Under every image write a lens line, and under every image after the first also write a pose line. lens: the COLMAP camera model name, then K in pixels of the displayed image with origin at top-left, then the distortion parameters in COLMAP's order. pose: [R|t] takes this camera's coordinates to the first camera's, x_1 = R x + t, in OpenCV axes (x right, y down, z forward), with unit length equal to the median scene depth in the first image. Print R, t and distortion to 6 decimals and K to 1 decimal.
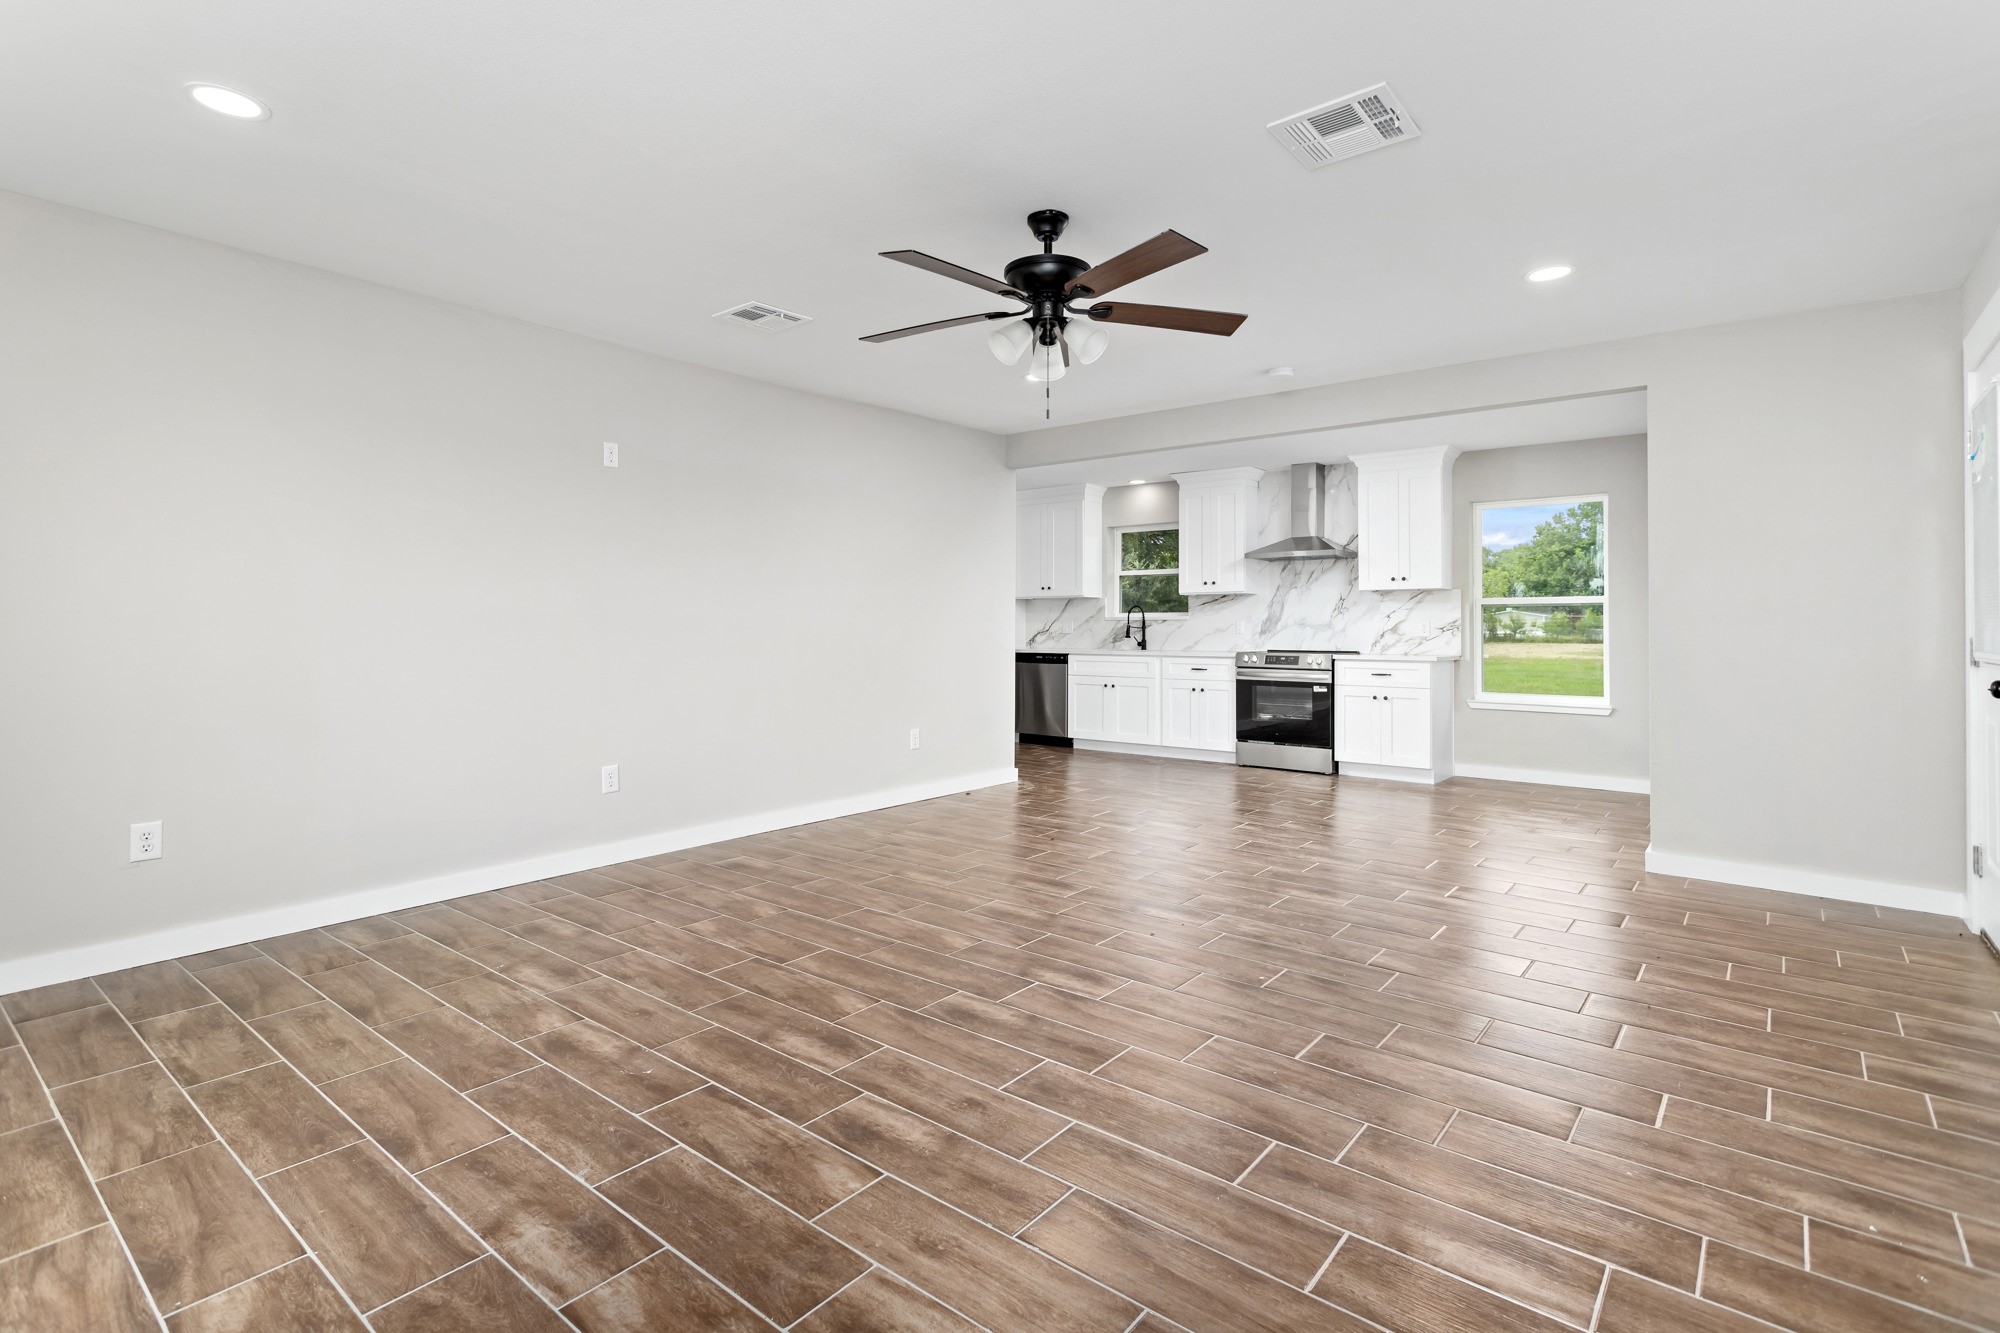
lens RADIAL K [[955.4, 0, 1002.1], [0, 955.4, 626.4], [0, 0, 1]] dist [0.001537, 0.000399]
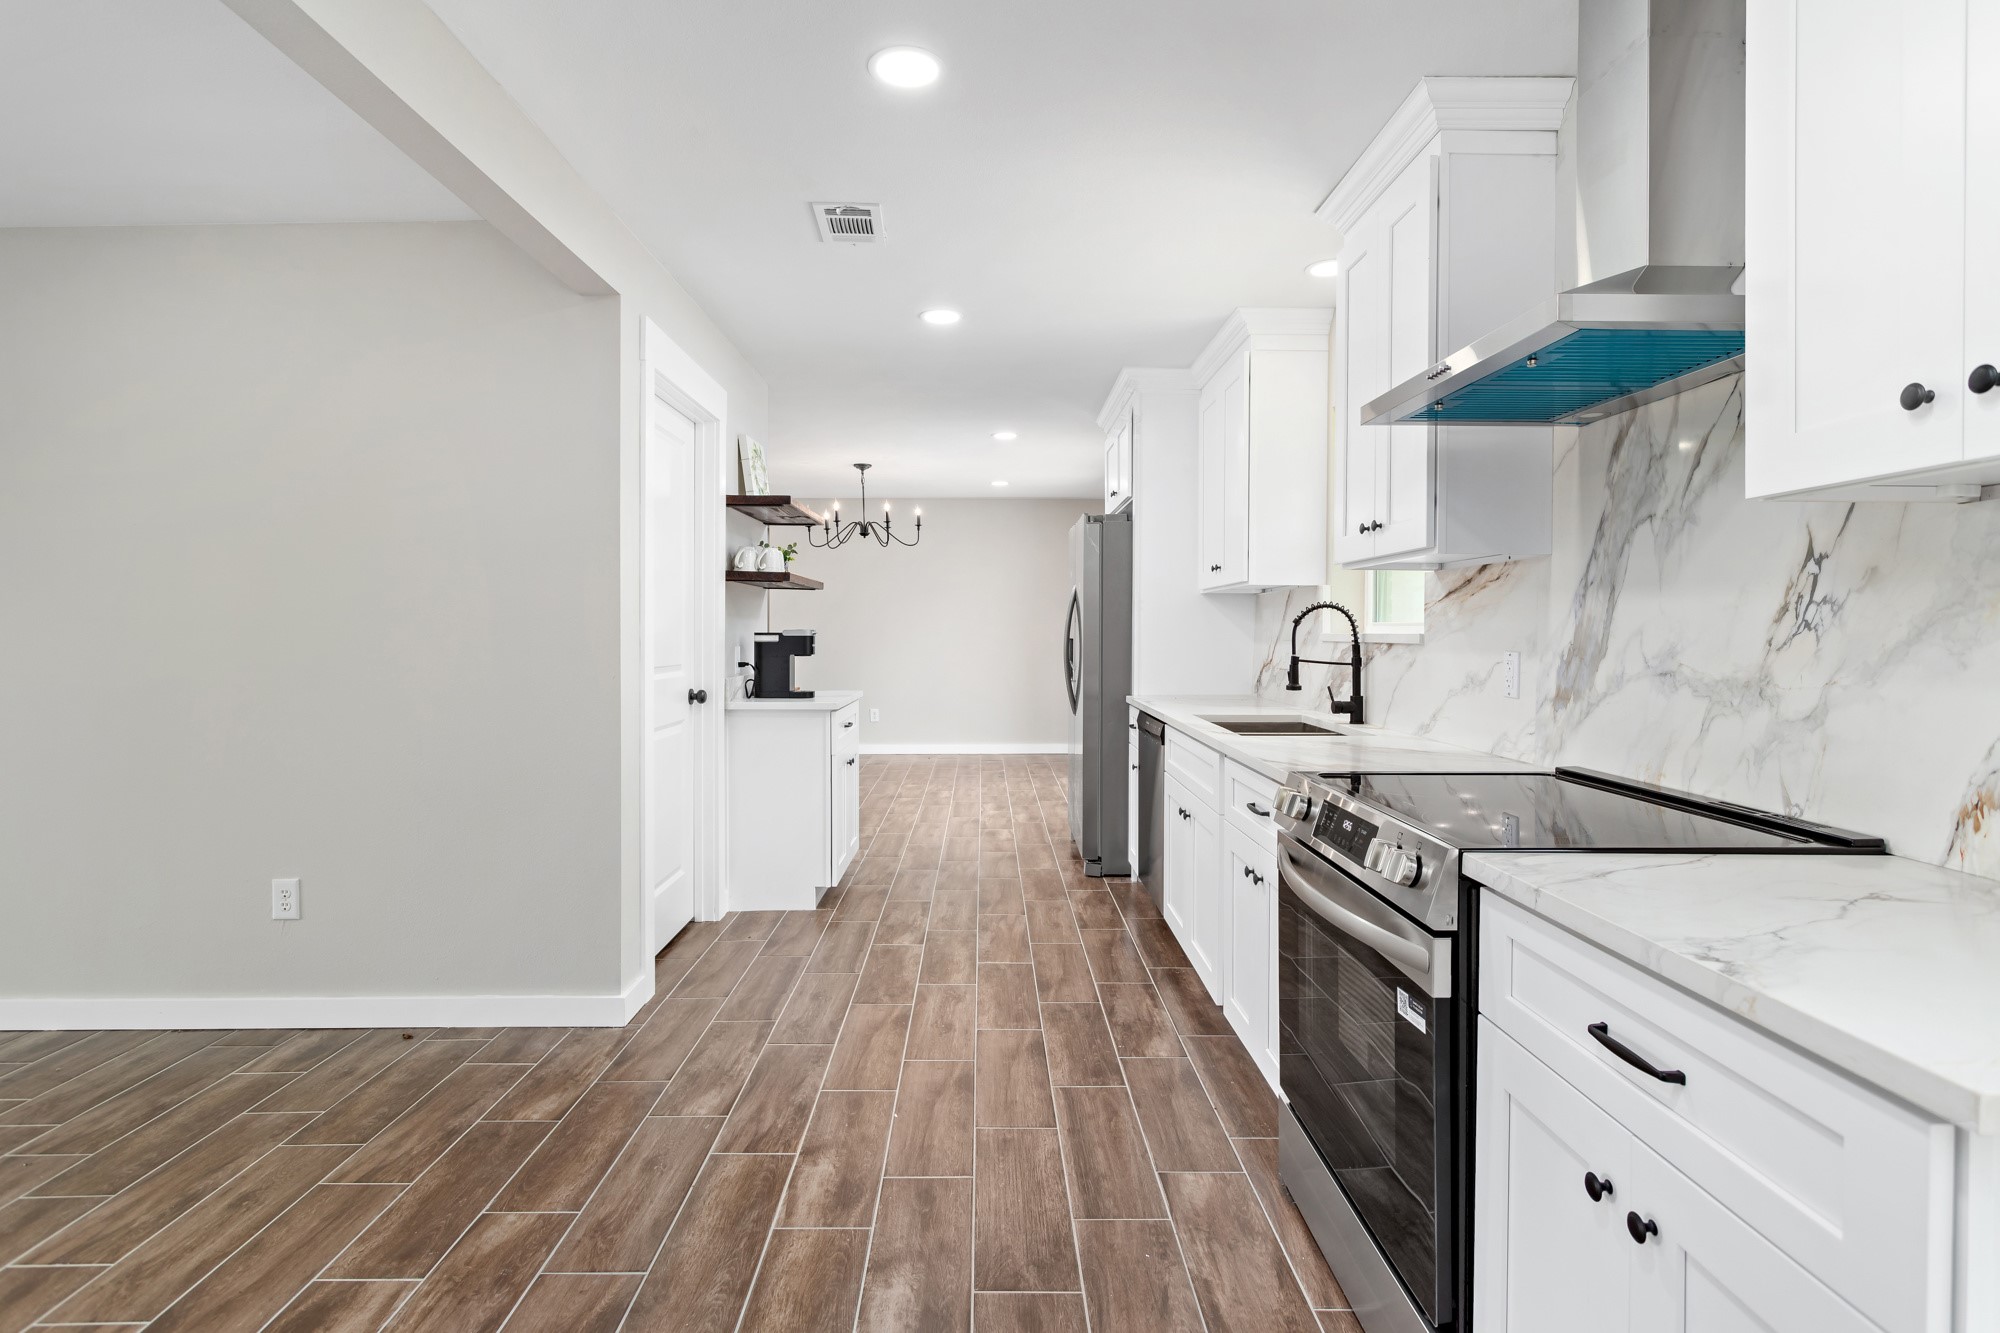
lens RADIAL K [[1011.7, 0, 1033.0], [0, 1011.7, 626.0], [0, 0, 1]] dist [0.038716, 0.001779]
pose [[0.662136, -0.002493, -0.749379, 0.396913], [0.001230, 0.999997, -0.002241, -0.013548], [0.749382, 0.000562, 0.662137, 0.718828]]
